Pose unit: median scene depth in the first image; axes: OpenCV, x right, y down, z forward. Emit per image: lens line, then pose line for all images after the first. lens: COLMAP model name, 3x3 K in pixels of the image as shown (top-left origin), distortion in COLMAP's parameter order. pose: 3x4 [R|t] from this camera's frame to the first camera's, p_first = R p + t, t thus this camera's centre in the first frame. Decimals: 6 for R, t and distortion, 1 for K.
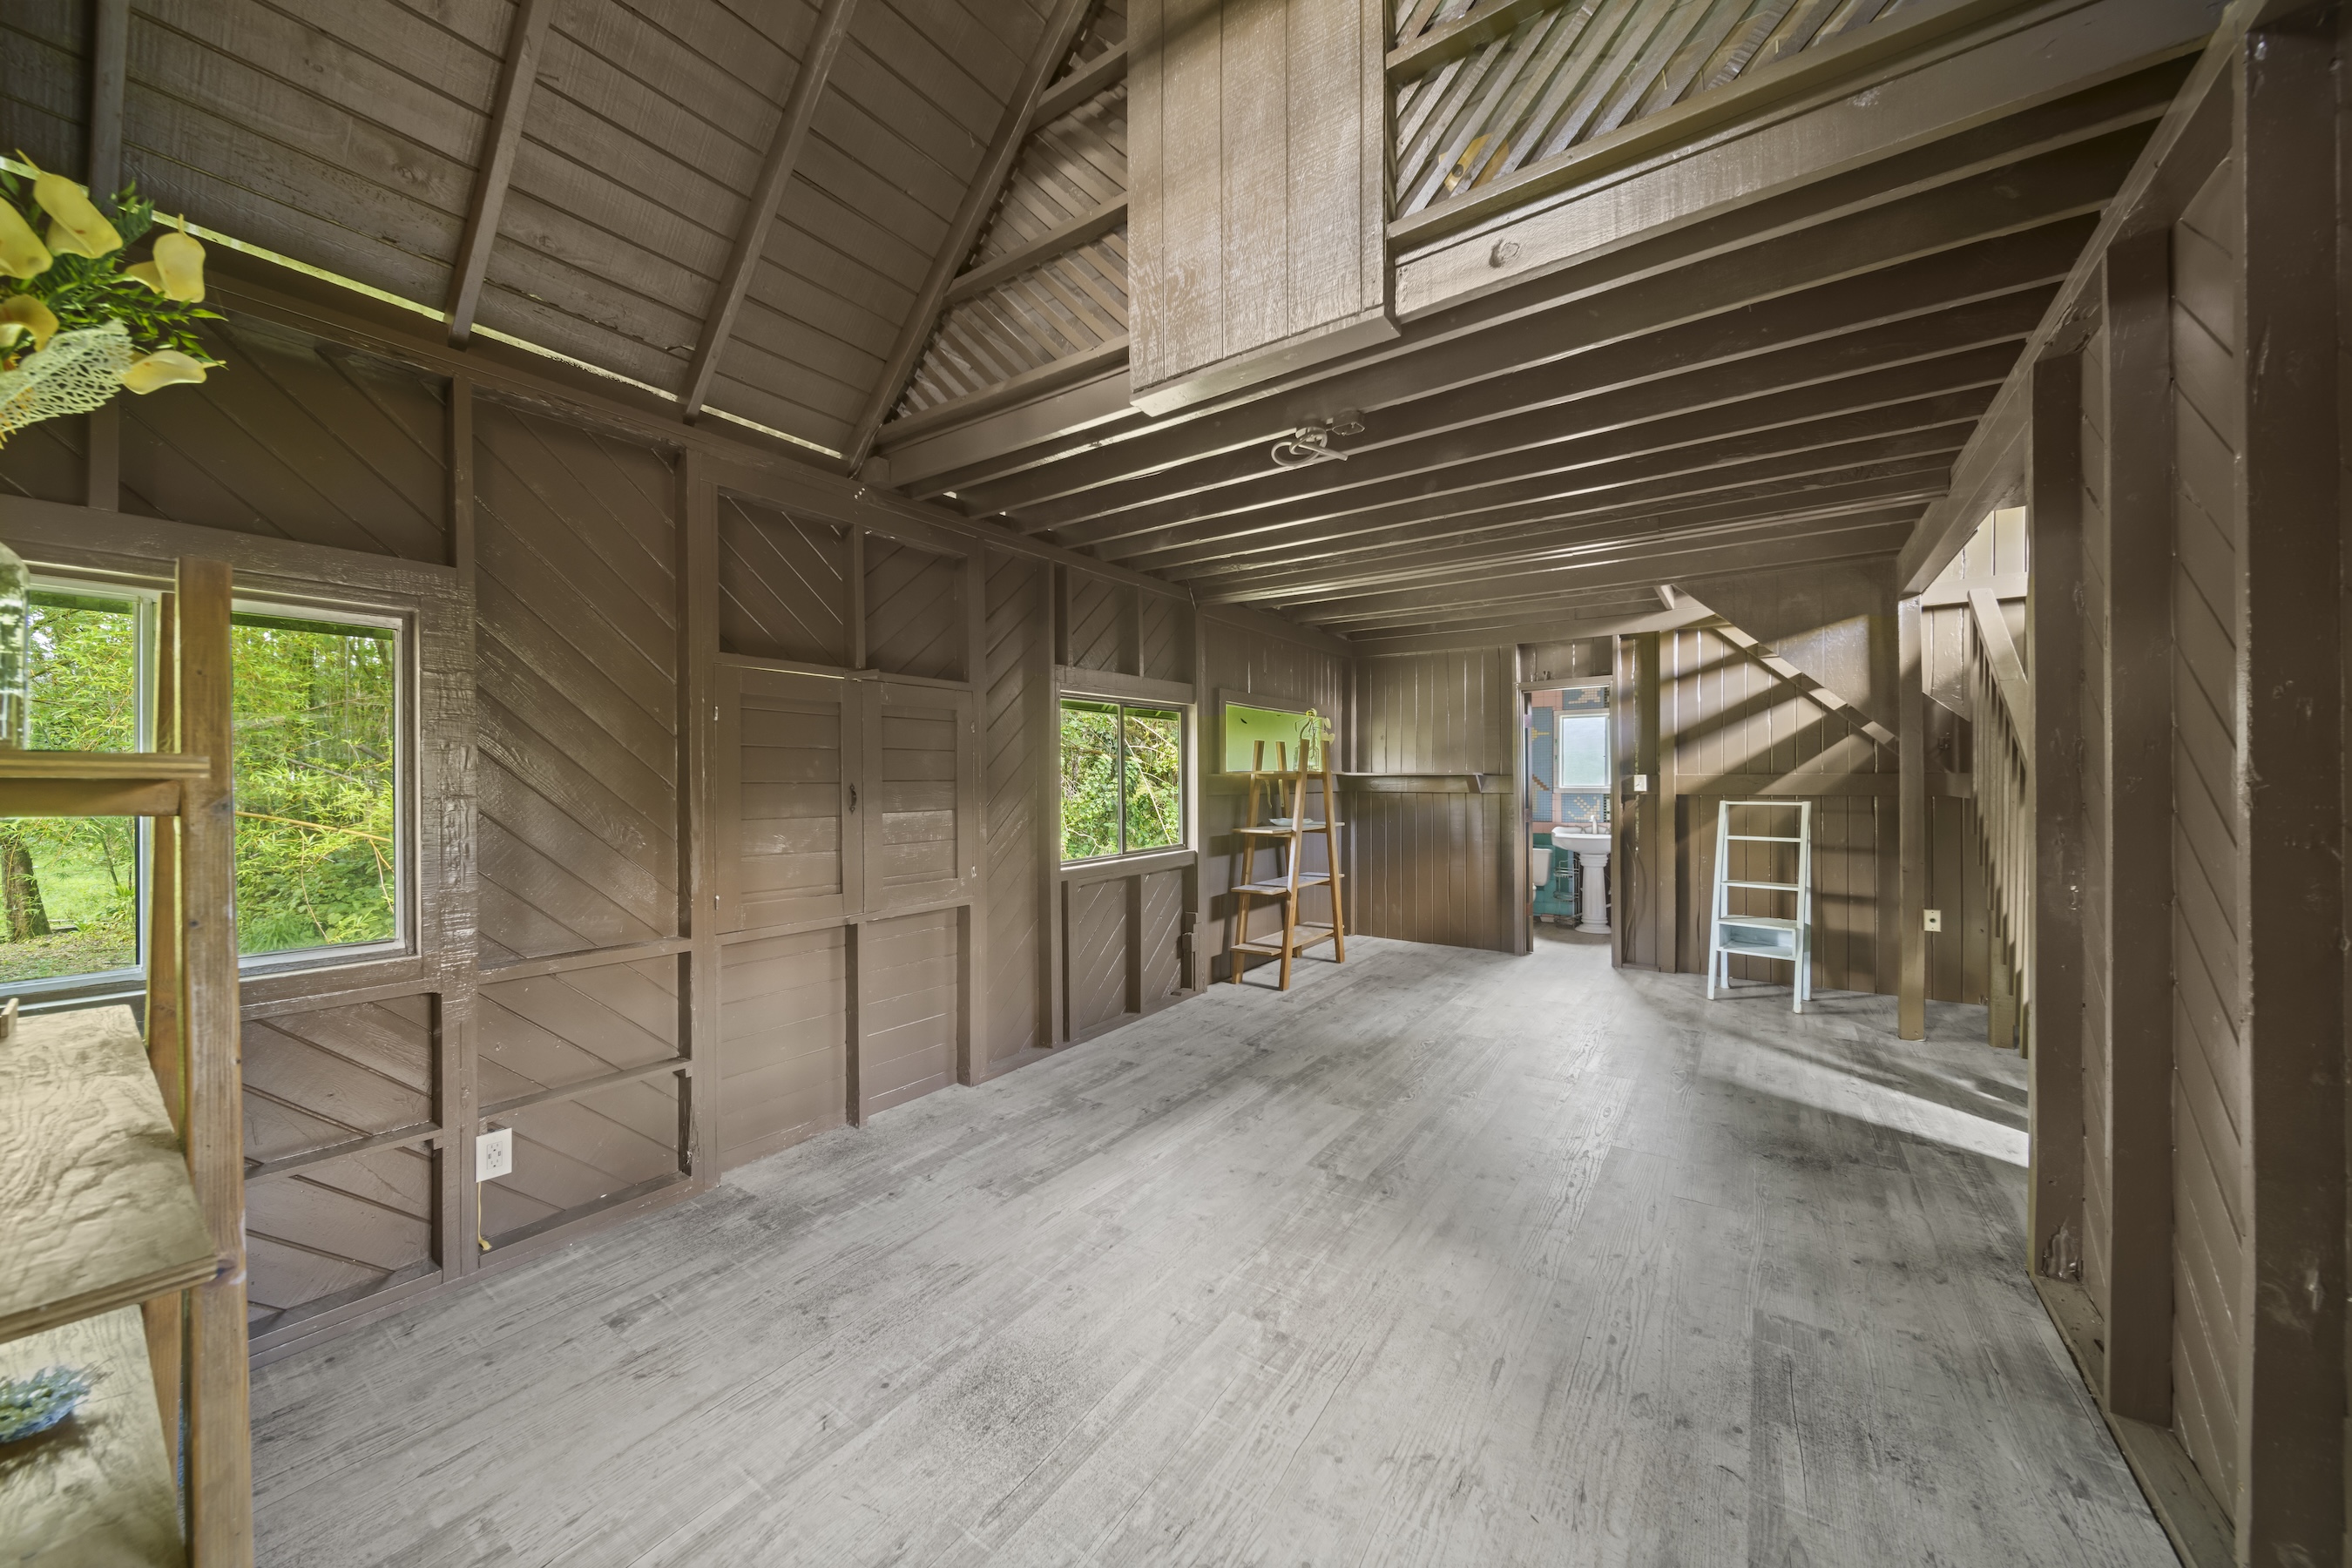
lens RADIAL K [[832.3, 0, 1182.5], [0, 832.3, 785.3], [0, 0, 1]] dist [0.000342, -0.001629]
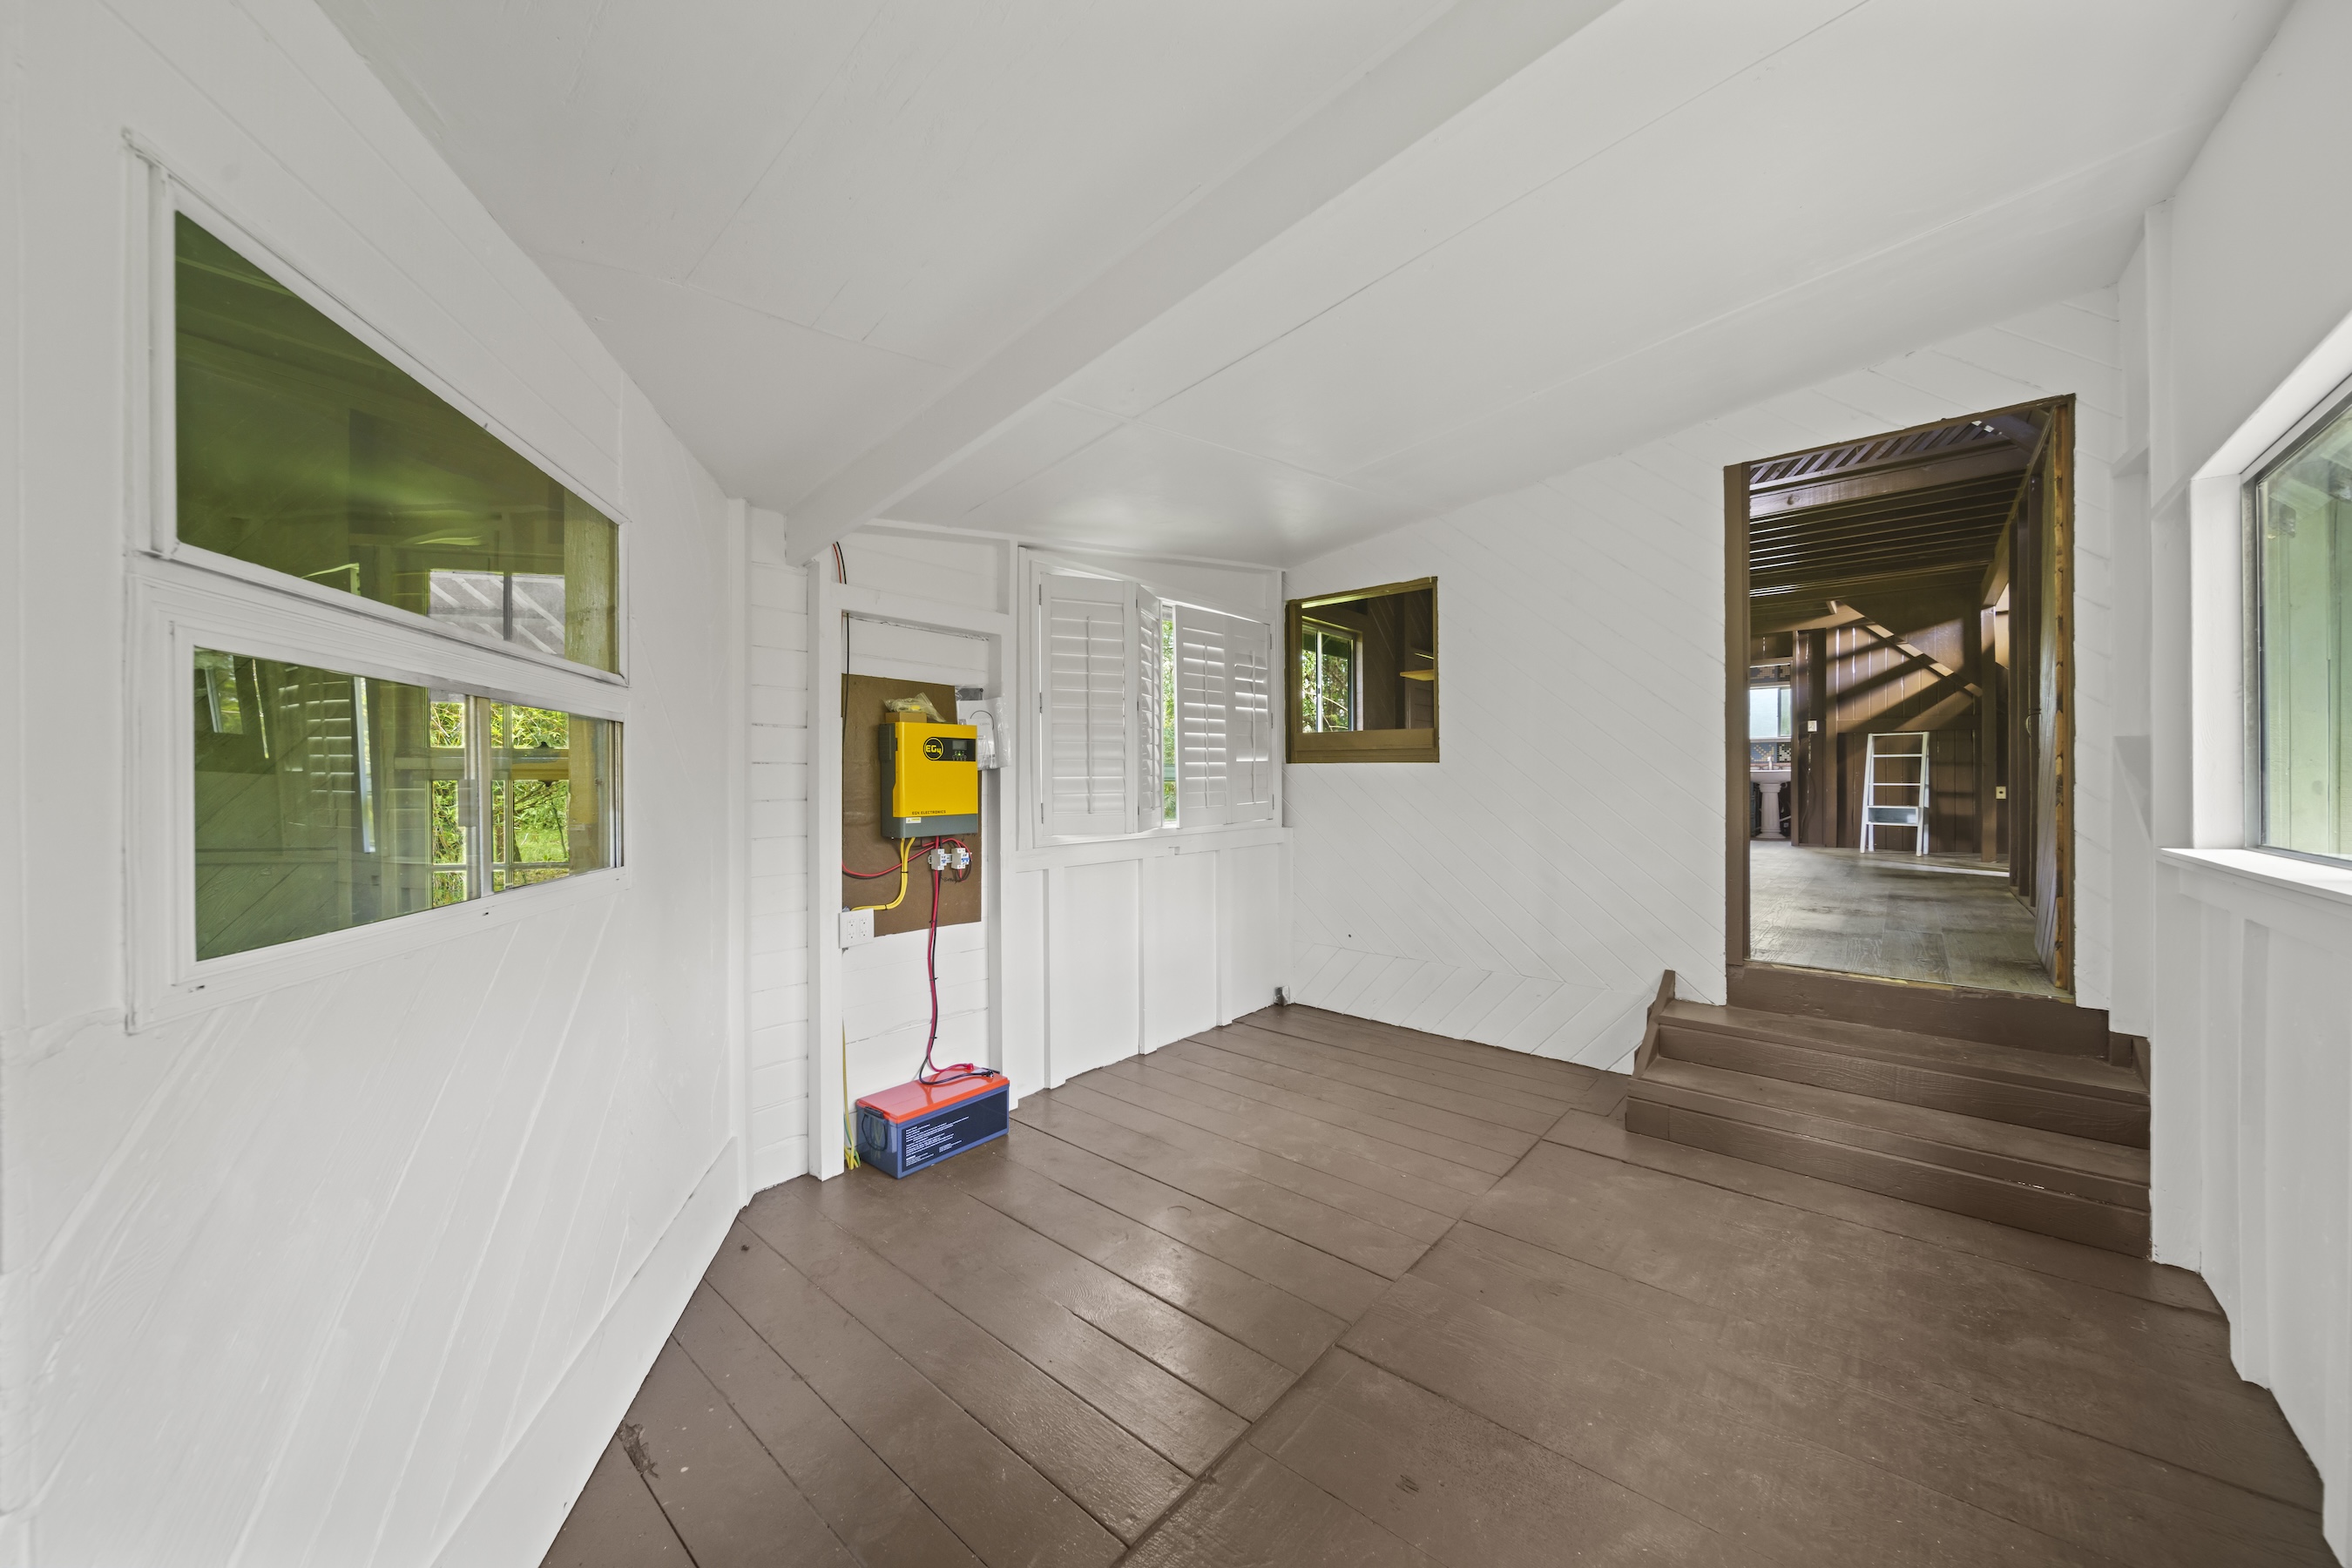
lens RADIAL K [[832.3, 0, 1193.2], [0, 832.3, 780.3], [0, 0, 1]] dist [0.000342, -0.001629]
pose [[0.995238, 0.000558, -0.097474, -0.464455], [-0.000765, 0.999998, -0.002085, 0.106404], [0.097473, 0.002150, 0.995236, -0.680643]]
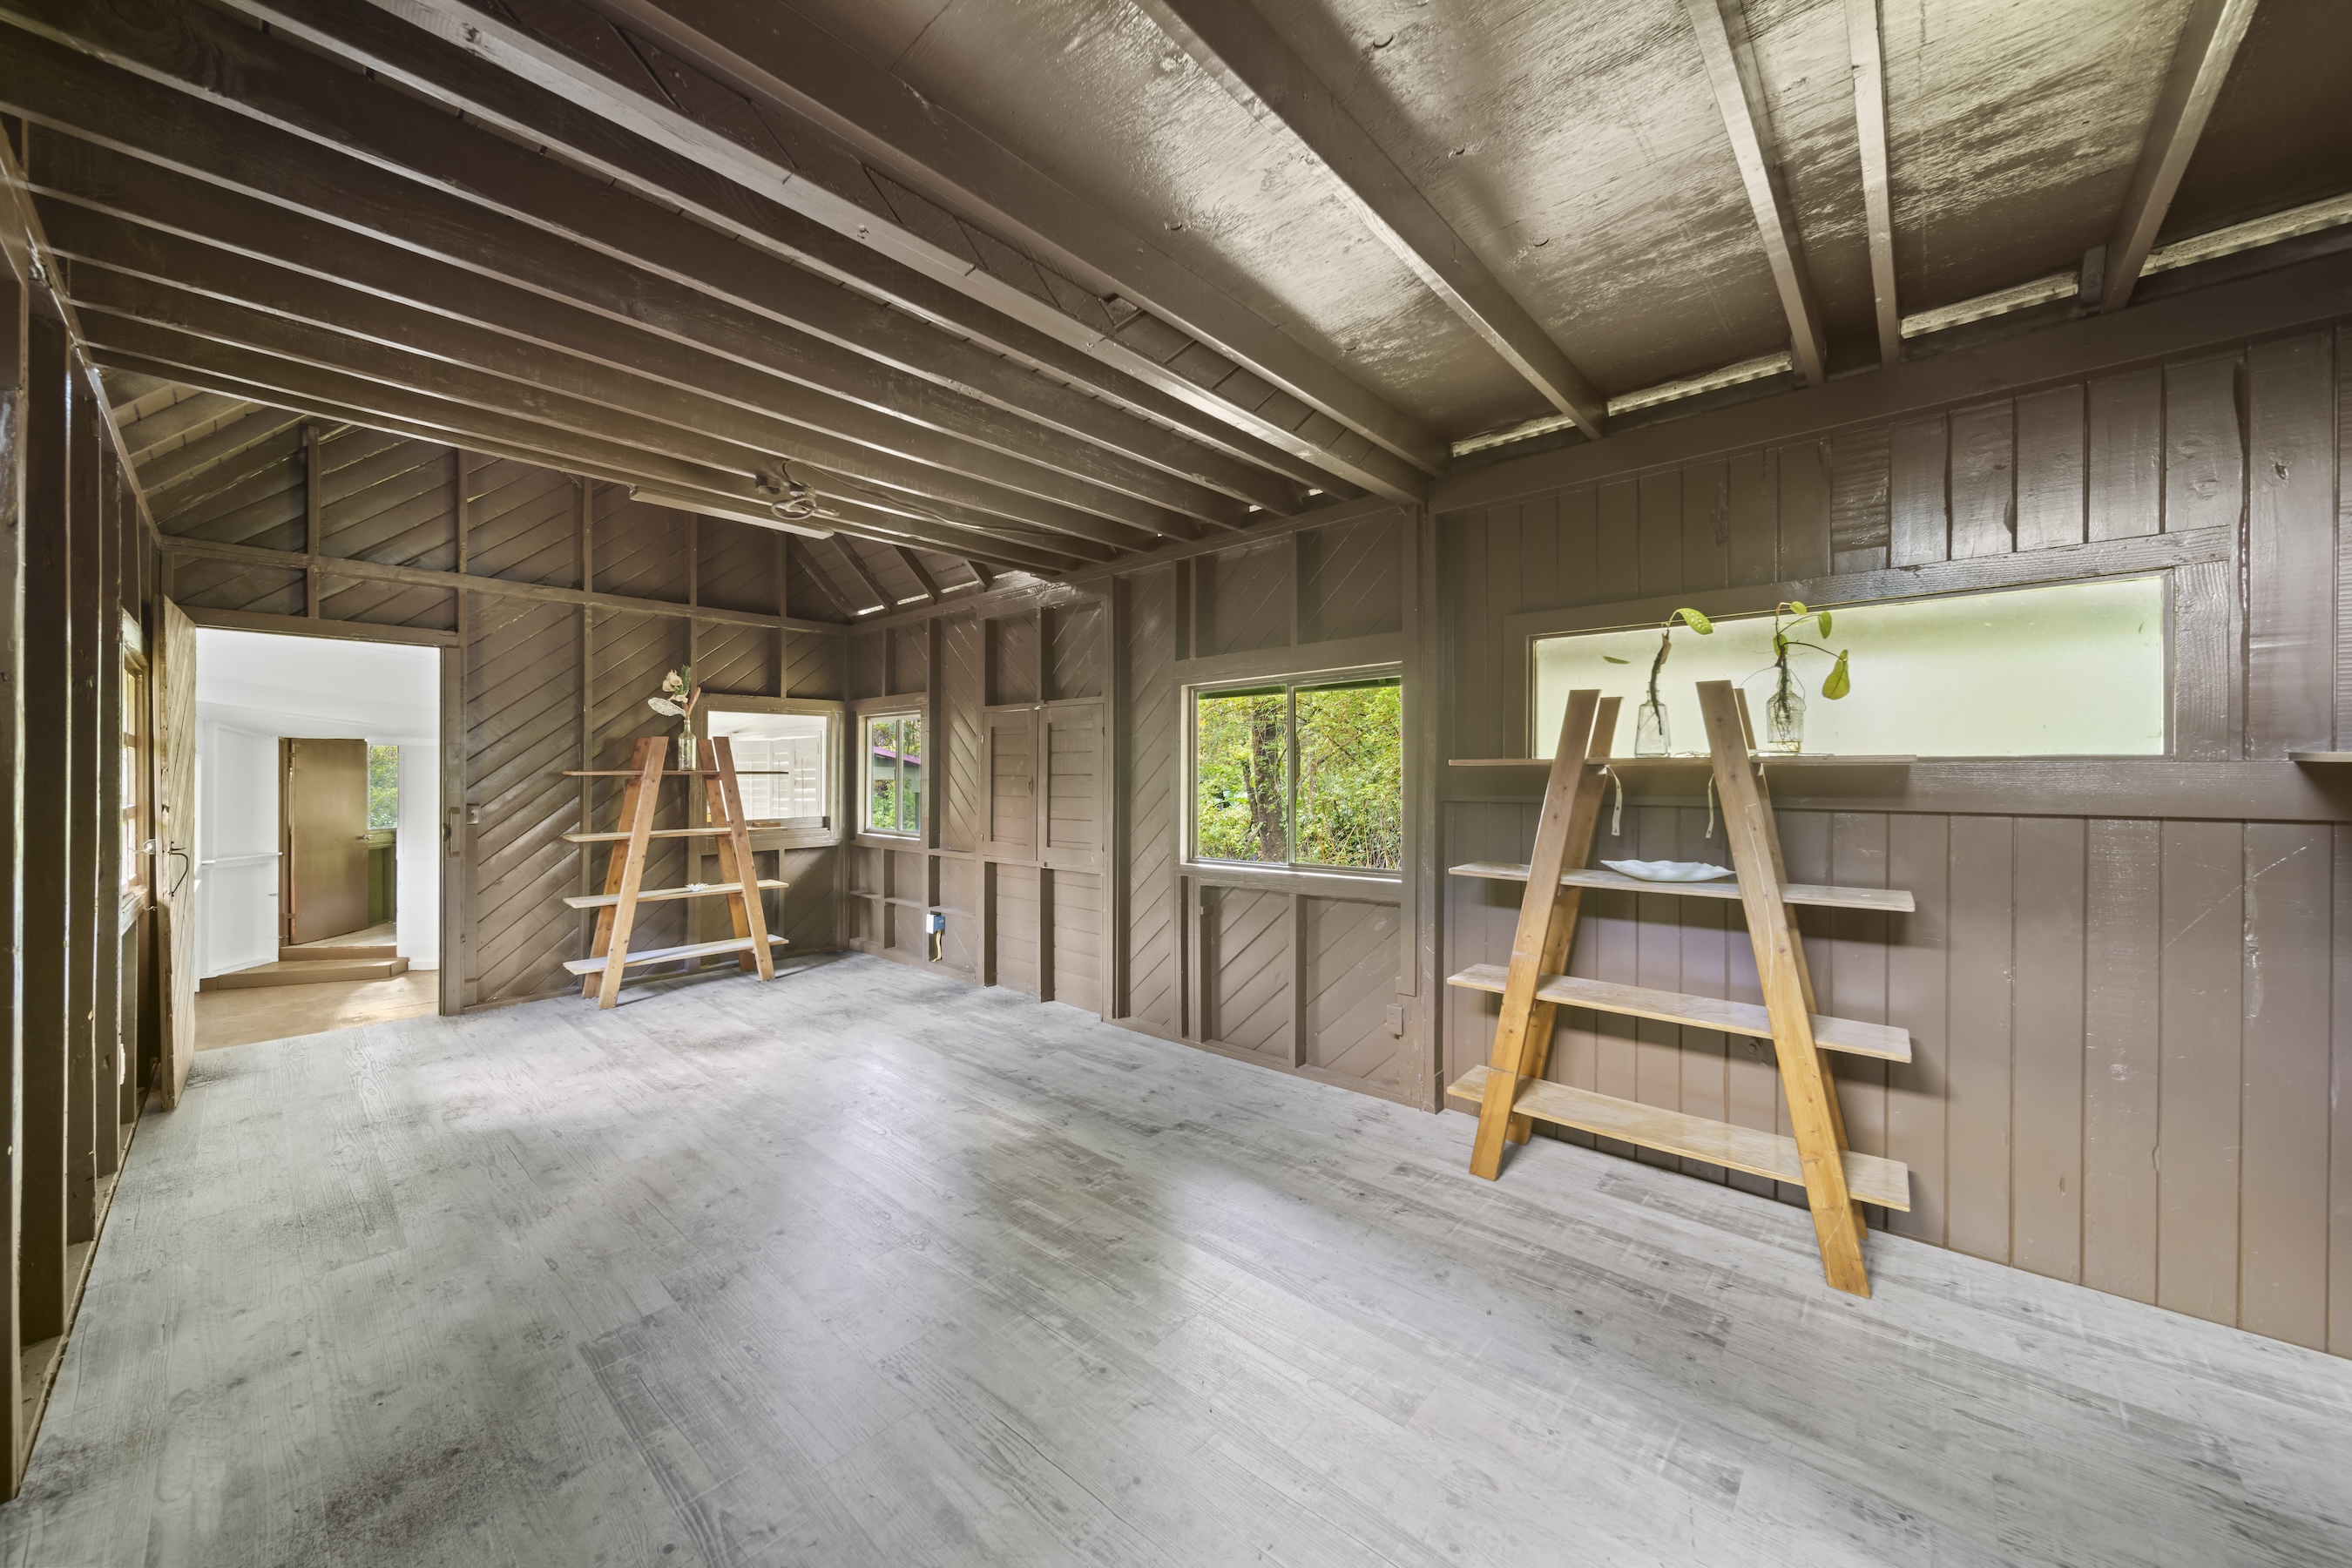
lens RADIAL K [[832.3, 0, 1167.8], [0, 832.3, 774.6], [0, 0, 1]] dist [0.000342, -0.001629]
pose [[-0.128540, 0.008499, -0.991668, 1.139403], [-0.004289, 0.999949, 0.009126, -0.022730], [0.991695, 0.005426, -0.128497, 1.478705]]
